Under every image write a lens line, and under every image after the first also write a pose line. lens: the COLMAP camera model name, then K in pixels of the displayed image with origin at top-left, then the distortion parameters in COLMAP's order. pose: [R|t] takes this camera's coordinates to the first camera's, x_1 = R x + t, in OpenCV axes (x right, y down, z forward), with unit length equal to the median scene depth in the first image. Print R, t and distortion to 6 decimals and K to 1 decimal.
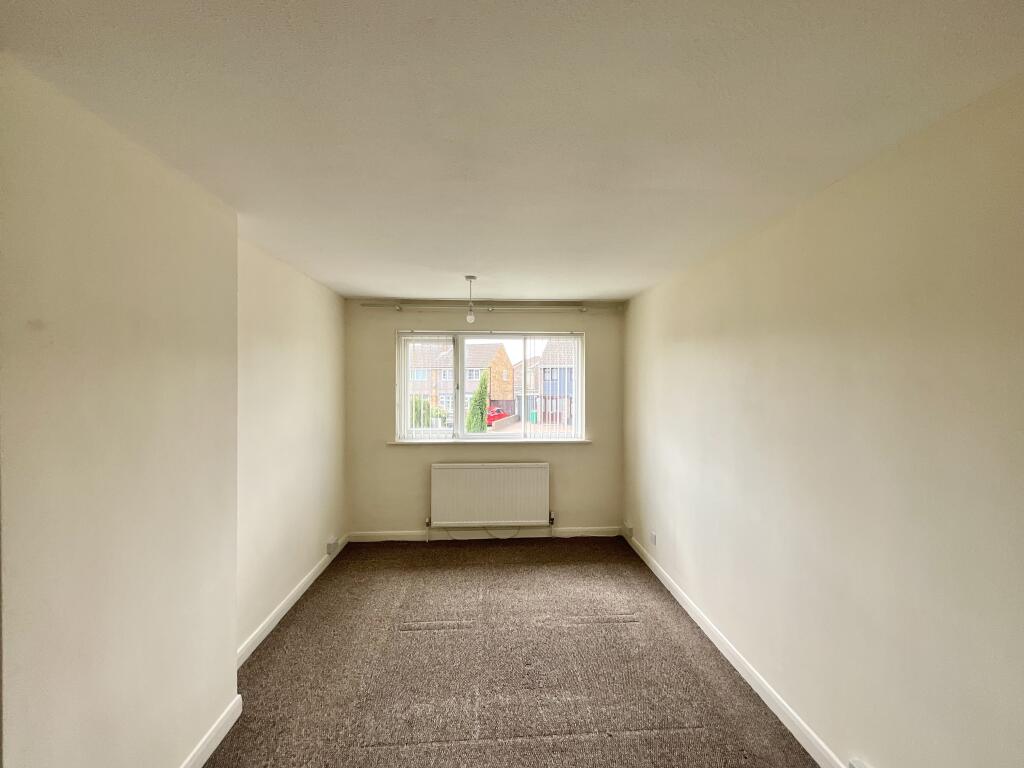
lens RADIAL K [[412.0, 0, 512.0], [0, 412.0, 384.0], [0, 0, 1]] dist [0.000851, 0.000235]
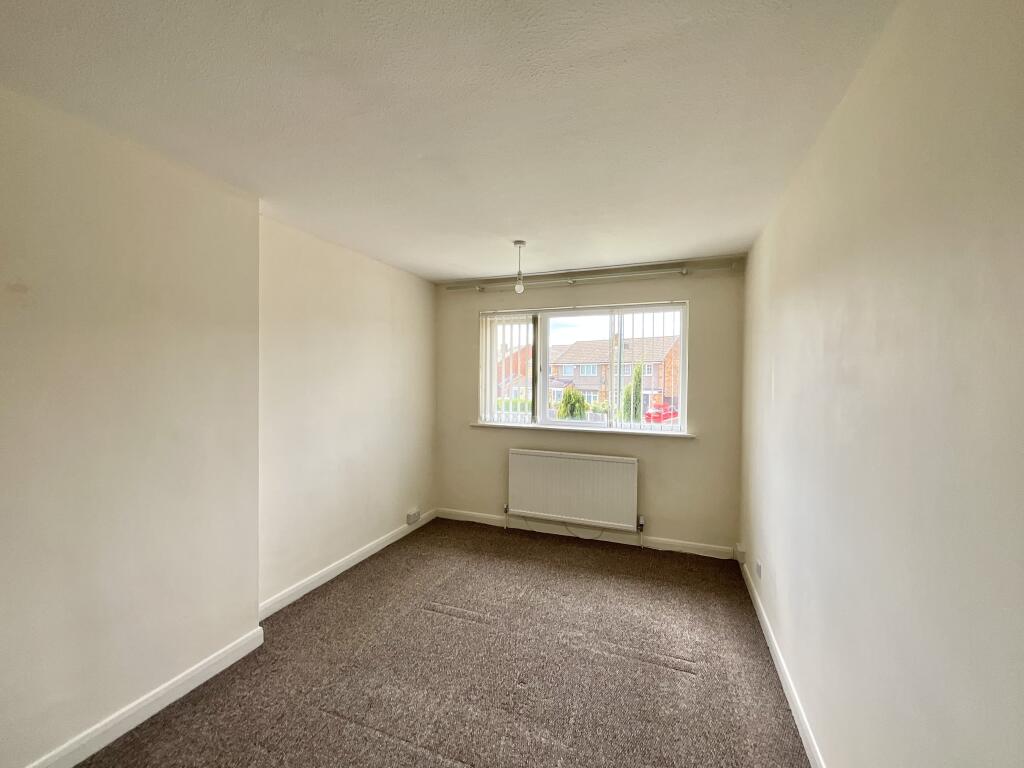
lens RADIAL K [[412.0, 0, 512.0], [0, 412.0, 384.0], [0, 0, 1]] dist [0.000851, 0.000235]
pose [[0.908241, 0.010190, -0.418323, 0.211016], [-0.007323, 0.999937, 0.008459, 0.036117], [0.418383, -0.004620, 0.908259, 0.131169]]
